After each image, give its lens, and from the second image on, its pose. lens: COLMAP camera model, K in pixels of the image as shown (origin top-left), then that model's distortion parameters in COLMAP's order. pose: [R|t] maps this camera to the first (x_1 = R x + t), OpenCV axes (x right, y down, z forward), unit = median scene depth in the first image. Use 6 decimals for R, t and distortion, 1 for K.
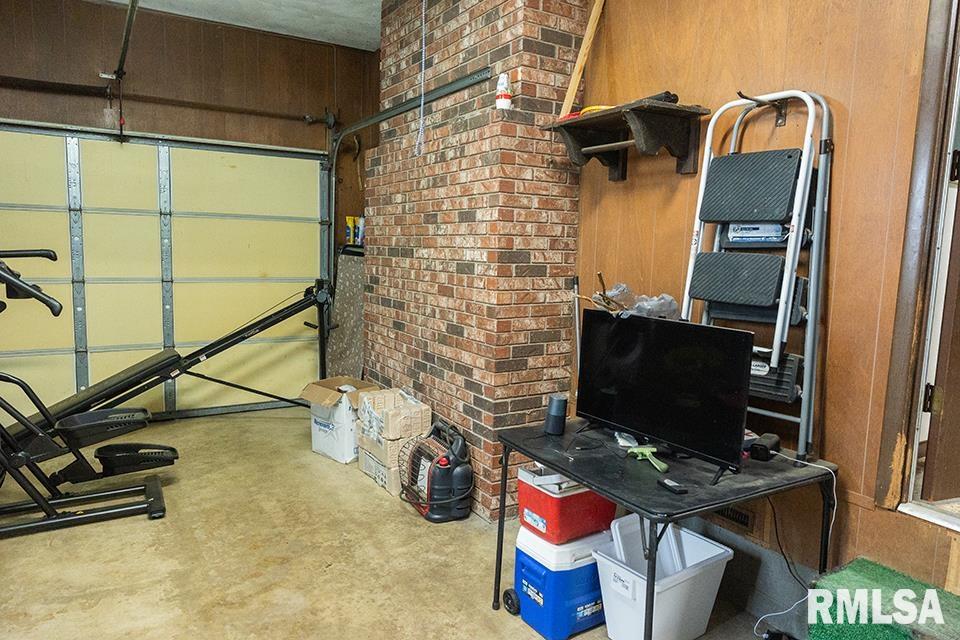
lens RADIAL K [[643.1, 0, 482.1], [0, 643.1, 319.1], [0, 0, 1]] dist [0.000226, 0.004769]
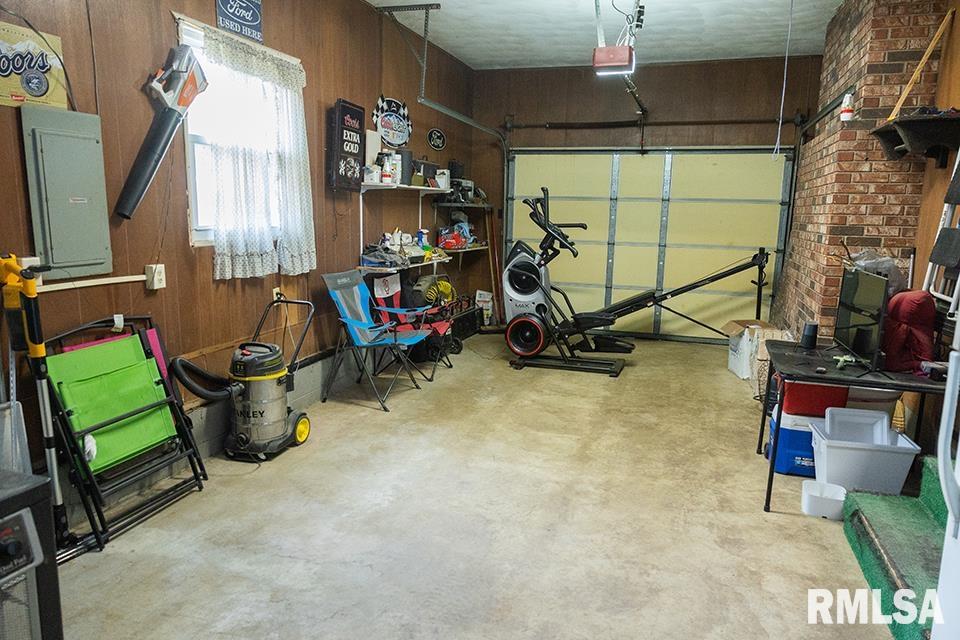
lens RADIAL K [[643.1, 0, 479.8], [0, 643.1, 323.5], [0, 0, 1]] dist [0.000226, 0.004769]
pose [[0.645774, 0.122593, -0.753623, 0.569382], [-0.090311, 0.992361, 0.084042, 0.049284], [0.758169, 0.013789, 0.651912, -0.429327]]
